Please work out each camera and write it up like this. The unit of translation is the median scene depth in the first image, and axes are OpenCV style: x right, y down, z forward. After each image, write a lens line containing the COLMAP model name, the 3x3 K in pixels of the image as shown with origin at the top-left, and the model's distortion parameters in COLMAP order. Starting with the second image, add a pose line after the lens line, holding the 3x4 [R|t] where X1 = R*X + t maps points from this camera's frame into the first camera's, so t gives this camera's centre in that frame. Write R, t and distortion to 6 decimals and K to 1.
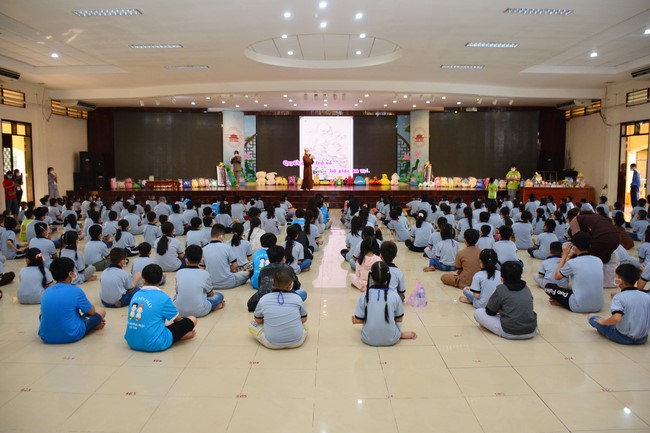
lens RADIAL K [[537.3, 0, 321.8], [0, 537.3, 216.9], [0, 0, 1]] dist [-0.118392, 0.056166]
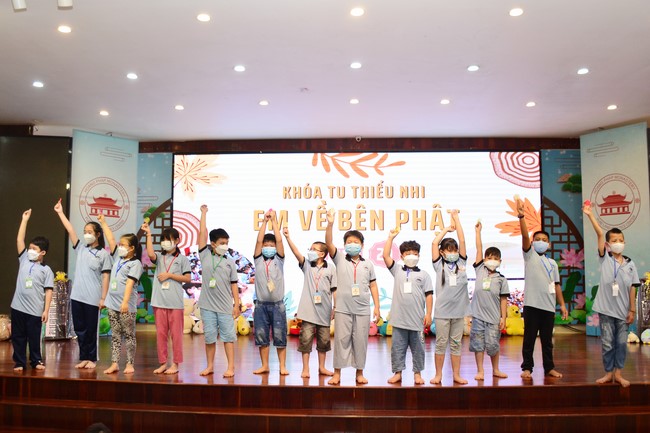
lens RADIAL K [[537.3, 0, 325.5], [0, 537.3, 240.0], [0, 0, 1]] dist [-0.118392, 0.056166]
pose [[0.998903, -0.000904, -0.046825, 0.006030], [-0.007159, 0.985114, -0.171753, -0.062082], [0.046283, 0.171900, 0.984027, 0.637554]]
